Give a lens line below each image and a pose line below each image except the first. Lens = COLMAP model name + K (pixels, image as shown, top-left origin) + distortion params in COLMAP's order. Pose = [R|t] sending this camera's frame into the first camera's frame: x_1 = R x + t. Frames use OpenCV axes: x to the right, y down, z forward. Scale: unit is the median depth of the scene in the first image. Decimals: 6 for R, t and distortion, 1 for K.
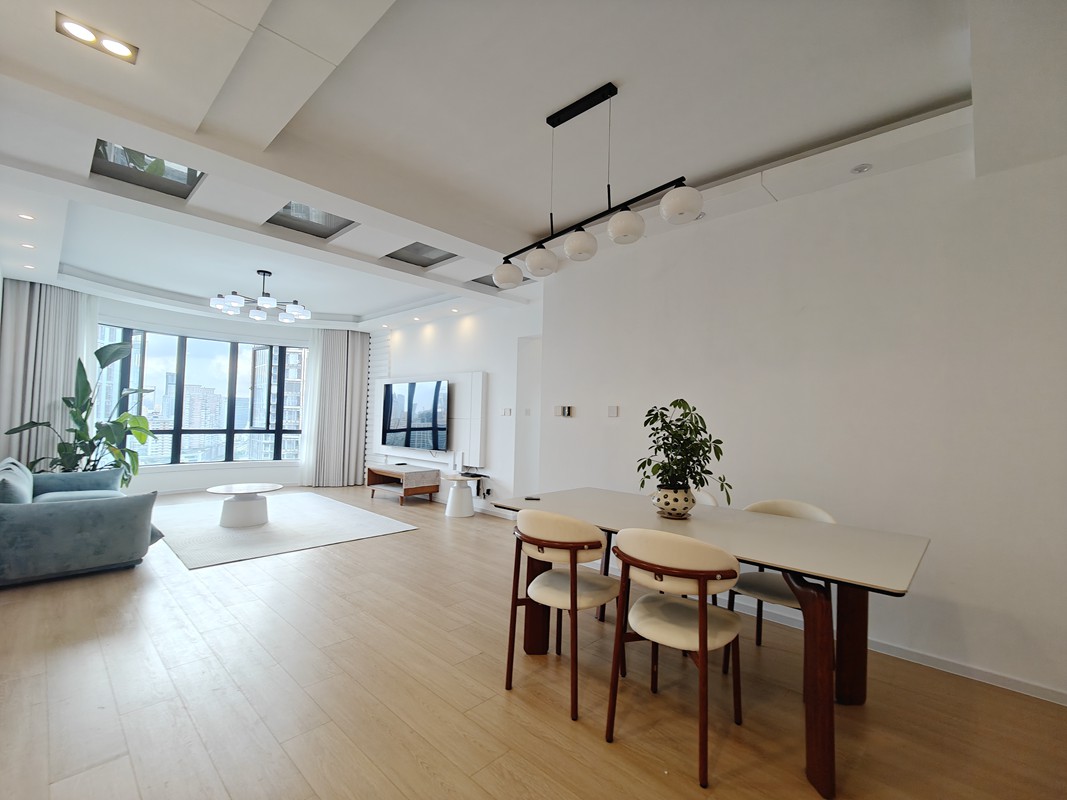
lens RADIAL K [[472.5, 0, 535.5], [0, 472.5, 402.1], [0, 0, 1]] dist [-0.014263, -0.000471]
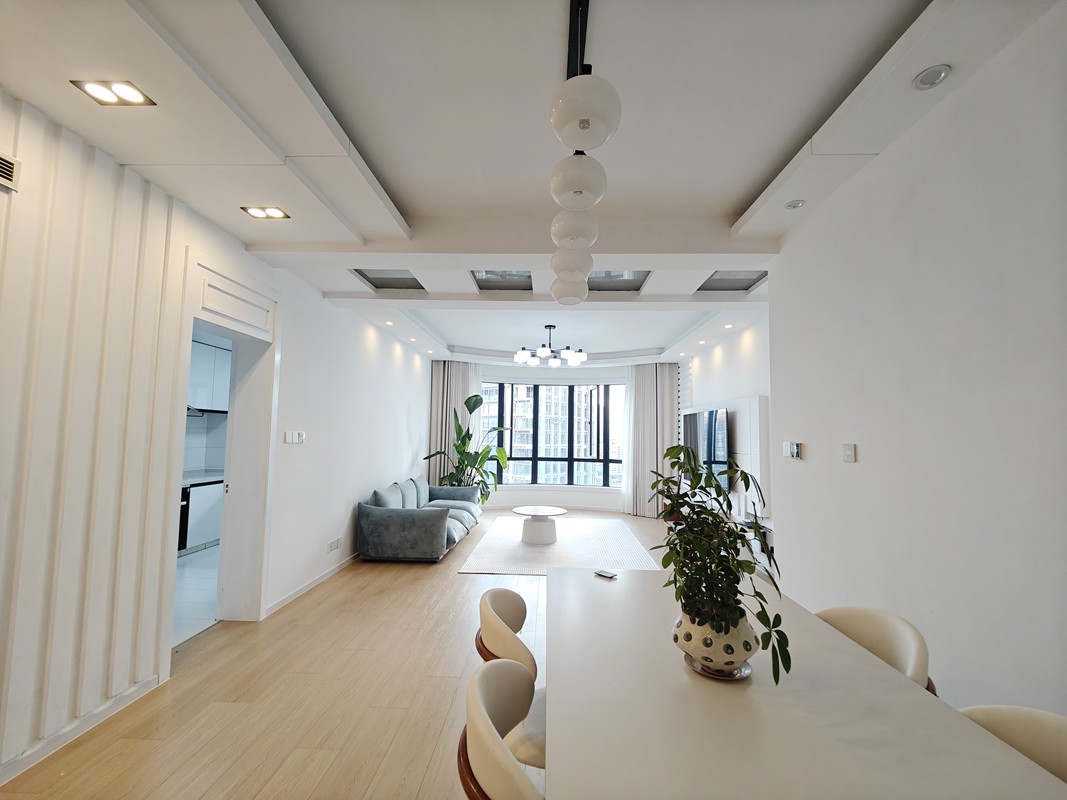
lens RADIAL K [[456.3, 0, 532.3], [0, 456.3, 398.8], [0, 0, 1]] dist [0.017607, -0.000084]
pose [[0.655554, -0.071621, -0.751744, 0.244149], [0.022216, 0.996890, -0.075604, -0.009457], [0.754822, 0.032862, 0.655106, 0.223575]]
